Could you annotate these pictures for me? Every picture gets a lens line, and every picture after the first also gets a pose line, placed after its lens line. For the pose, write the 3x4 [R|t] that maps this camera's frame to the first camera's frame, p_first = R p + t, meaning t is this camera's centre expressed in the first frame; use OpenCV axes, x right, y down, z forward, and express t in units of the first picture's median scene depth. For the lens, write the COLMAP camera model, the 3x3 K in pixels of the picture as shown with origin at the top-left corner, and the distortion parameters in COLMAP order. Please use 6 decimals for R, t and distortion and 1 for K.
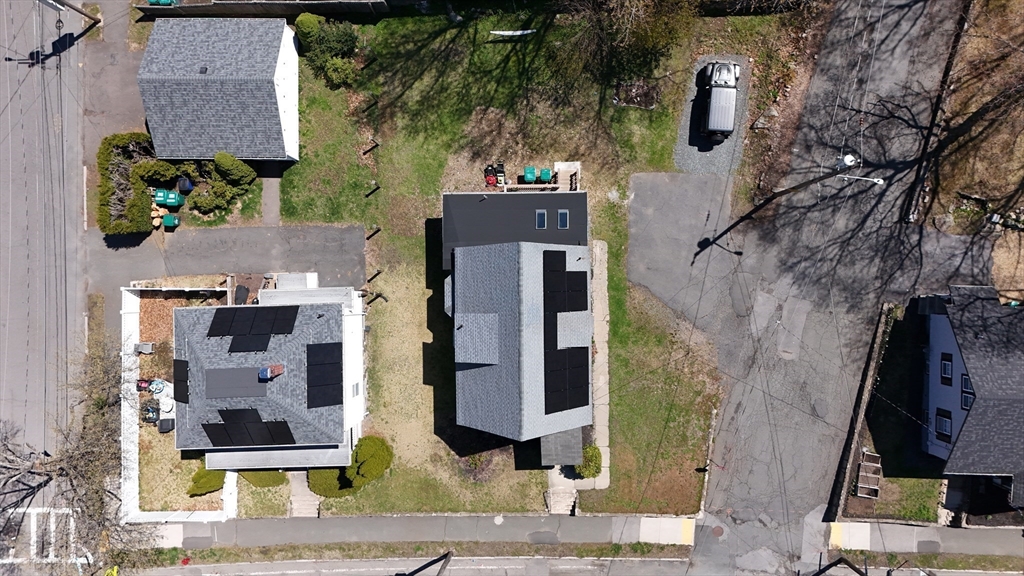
lens RADIAL K [[765.7, 0, 512.0], [0, 765.7, 288.0], [0, 0, 1]] dist [0.048565, -0.003244]
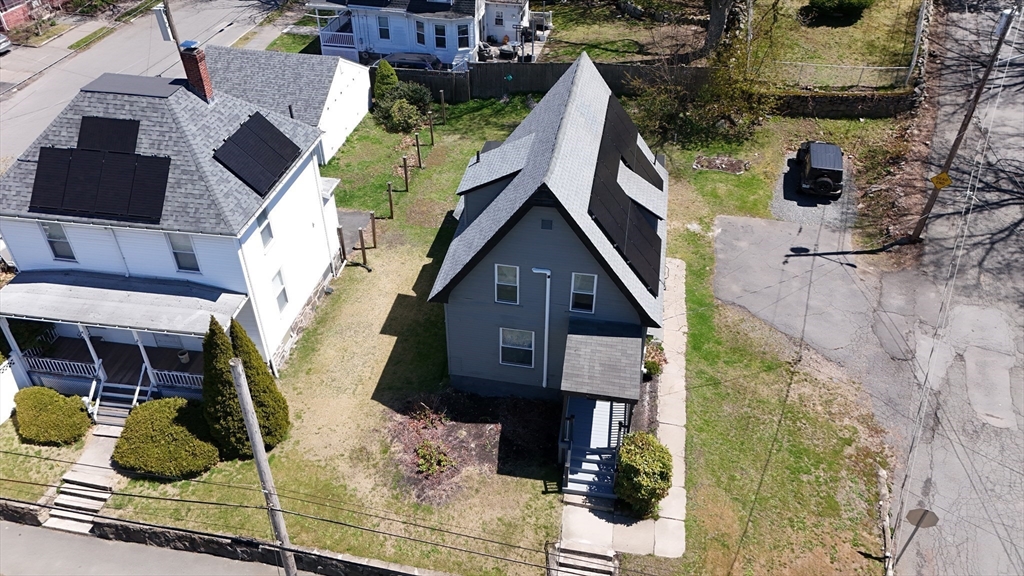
lens RADIAL K [[764.4, 0, 512.0], [0, 764.4, 288.0], [0, 0, 1]] dist [0.020662, -0.002286]
pose [[0.982028, 0.136780, -0.130047, 0.060049], [-0.186600, 0.600288, -0.777711, 0.552219], [-0.028310, 0.788001, 0.615023, 0.575053]]
